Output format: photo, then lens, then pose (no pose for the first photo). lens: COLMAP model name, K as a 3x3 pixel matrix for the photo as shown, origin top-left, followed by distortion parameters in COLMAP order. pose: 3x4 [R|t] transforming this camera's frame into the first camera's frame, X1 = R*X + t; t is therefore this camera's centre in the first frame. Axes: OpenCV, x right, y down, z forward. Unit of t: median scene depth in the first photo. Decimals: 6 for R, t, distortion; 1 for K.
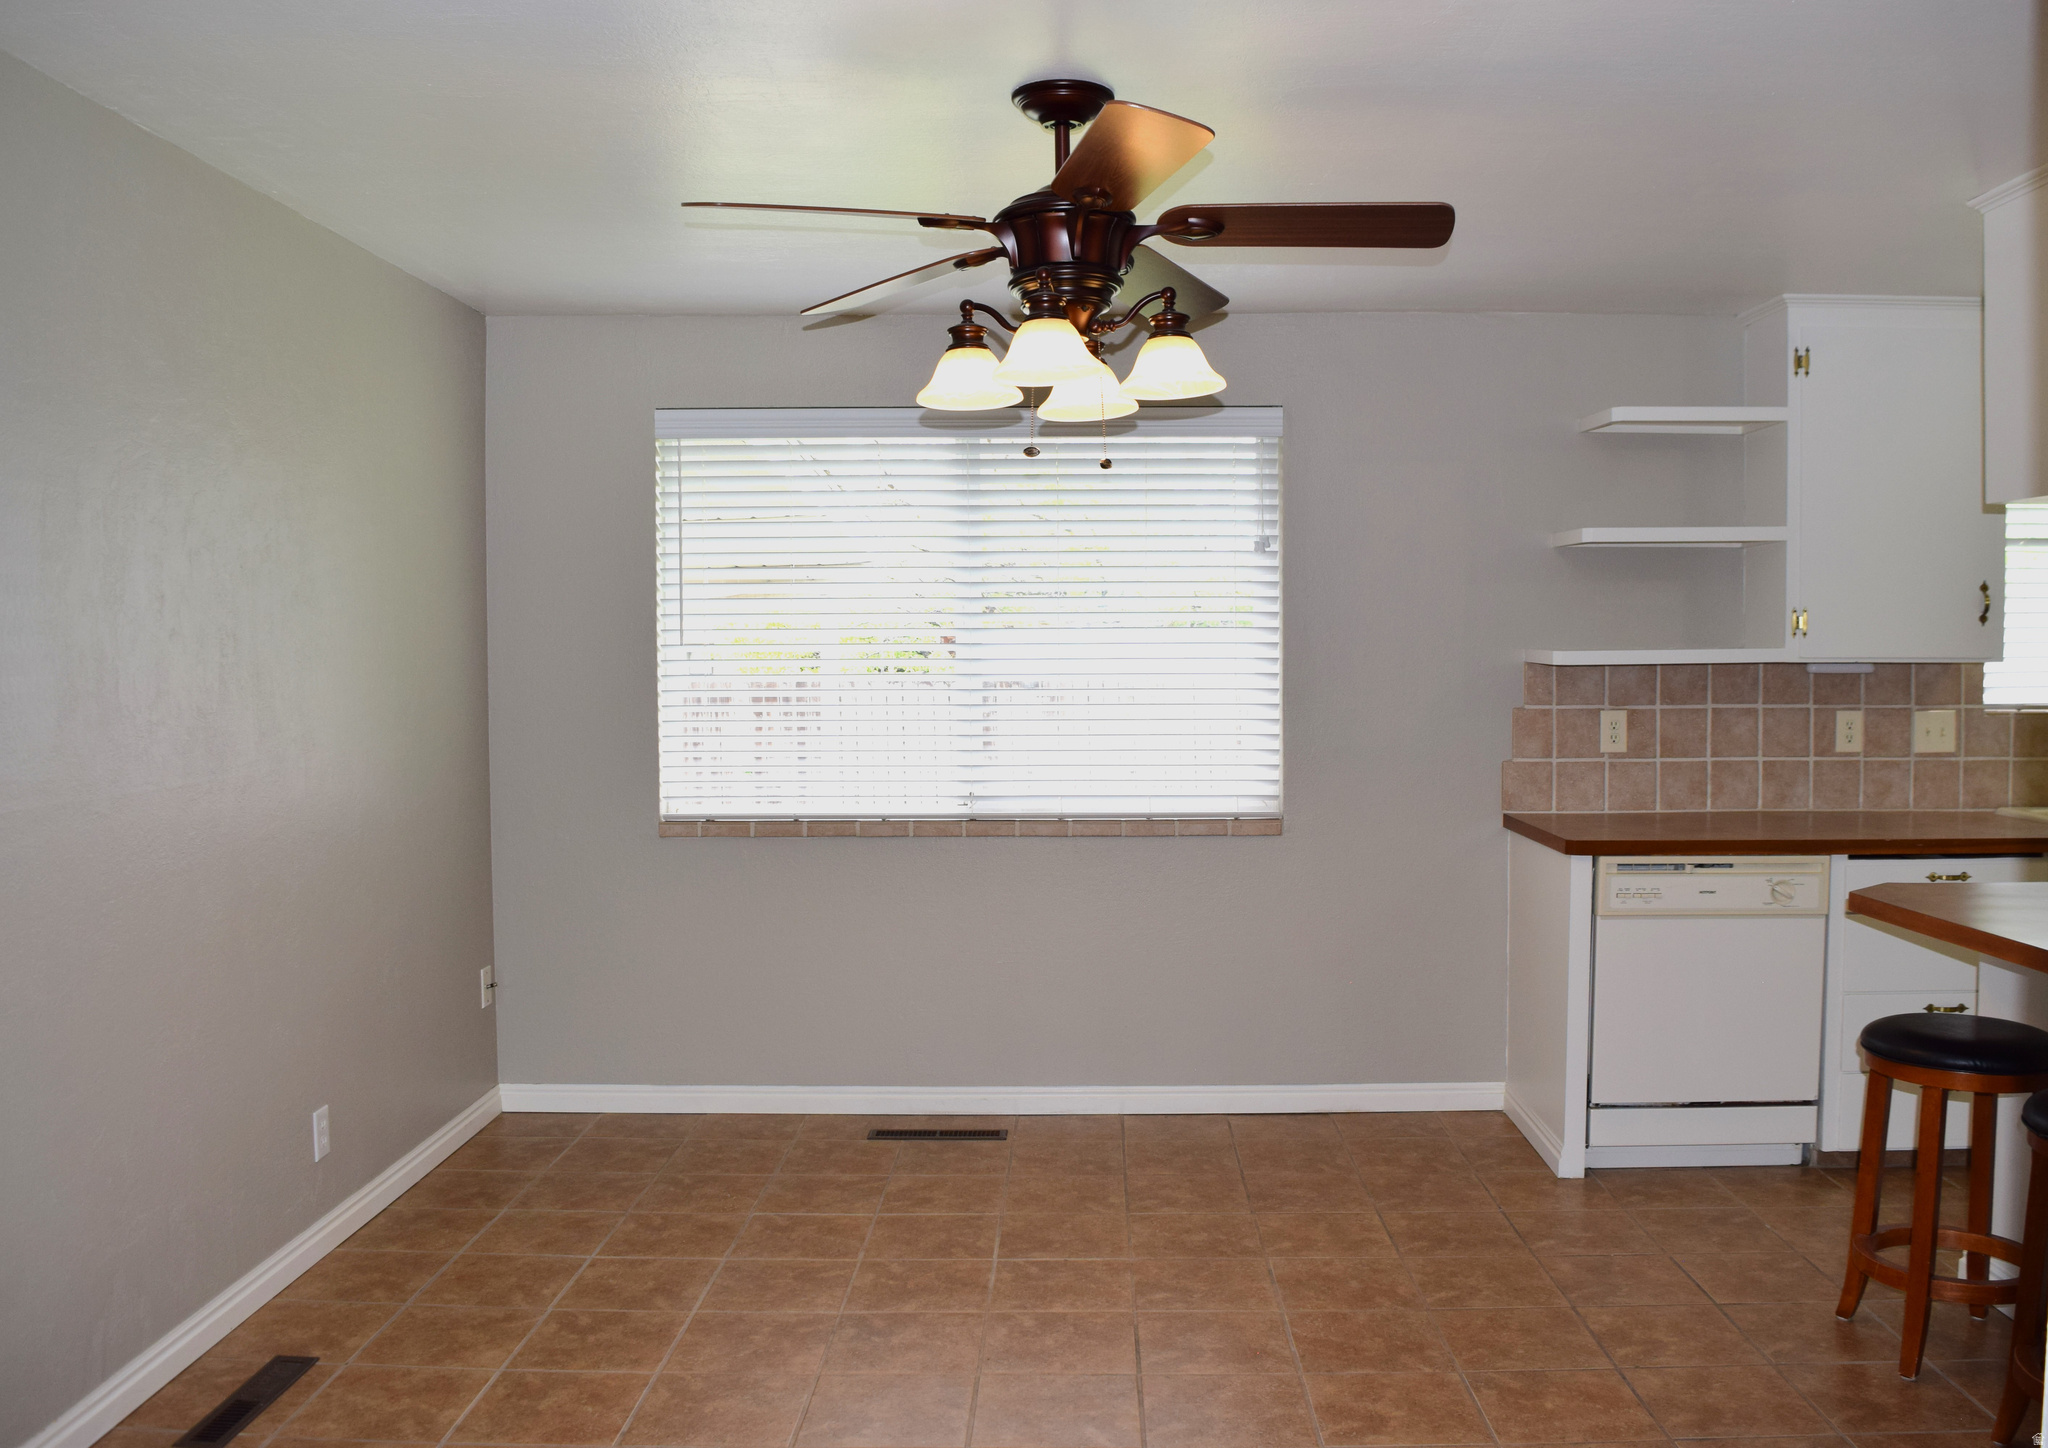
lens RADIAL K [[1694.3, 0, 1035.4], [0, 1694.3, 715.6], [0, 0, 1]] dist [-0.079128, -0.009602]
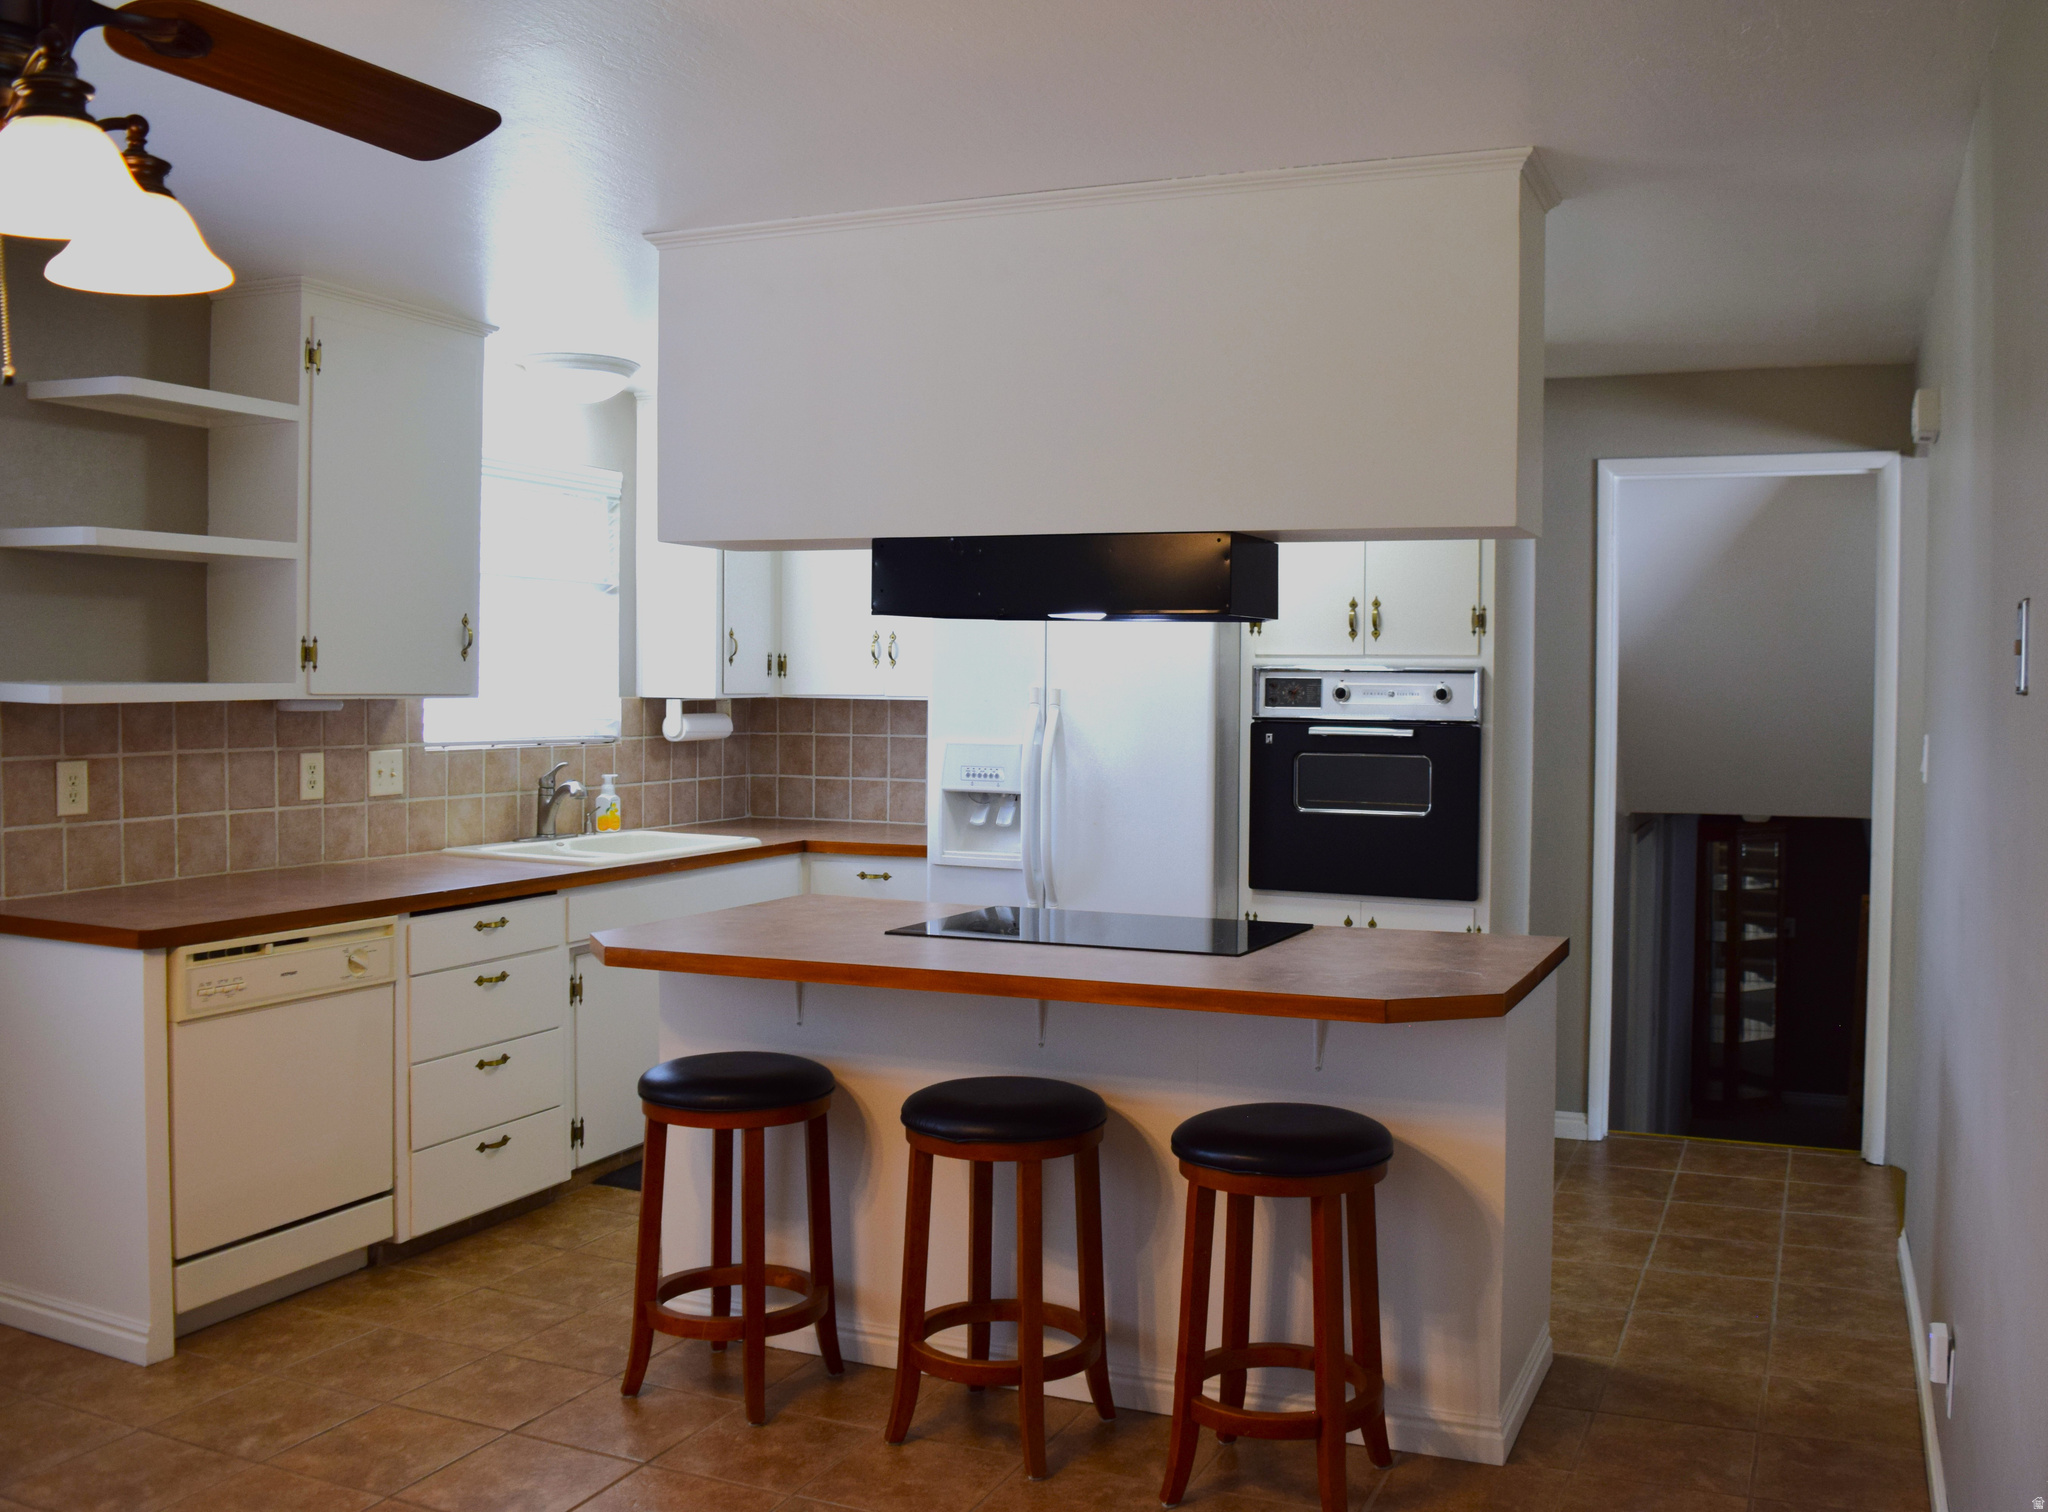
lens RADIAL K [[1820.5, 0, 1061.6], [0, 1820.5, 759.9], [0, 0, 1]] dist [-0.038912, -0.001477]
pose [[0.382519, -0.030617, 0.923440, -0.252411], [0.024535, 0.999435, 0.022974, -0.011713], [-0.923622, 0.013868, 0.383054, 0.254957]]
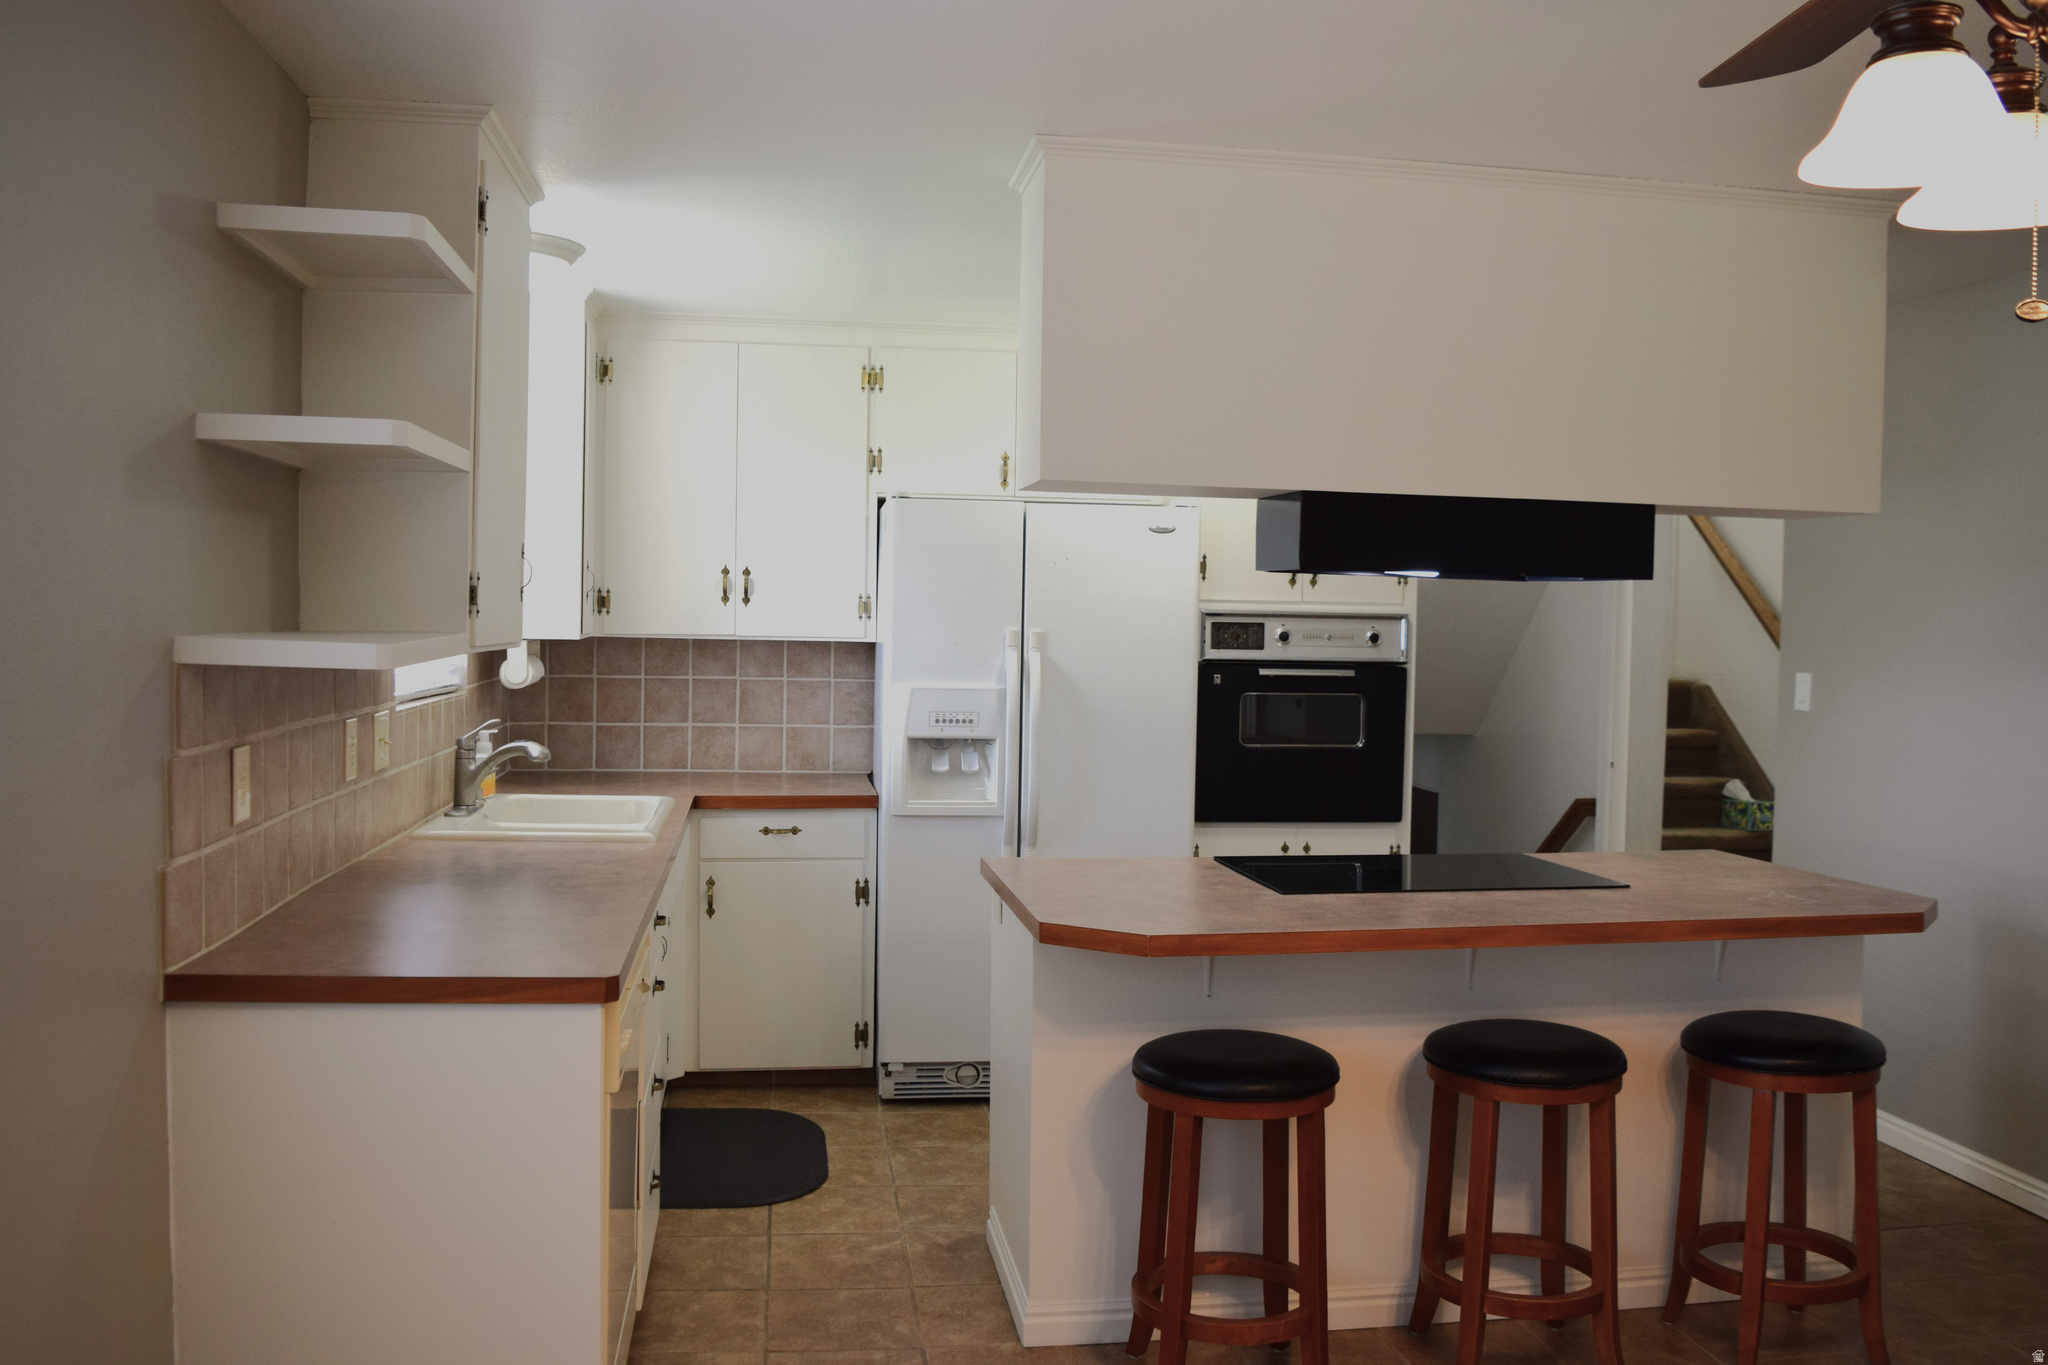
lens RADIAL K [[1725.1, 0, 987.8], [0, 1725.1, 692.5], [0, 0, 1]] dist [-0.051451, -0.010631]
pose [[-0.161953, -0.045540, 0.985747, -0.250767], [0.020774, 0.998556, 0.049545, -0.043753], [-0.986580, 0.028502, -0.160773, 0.850528]]
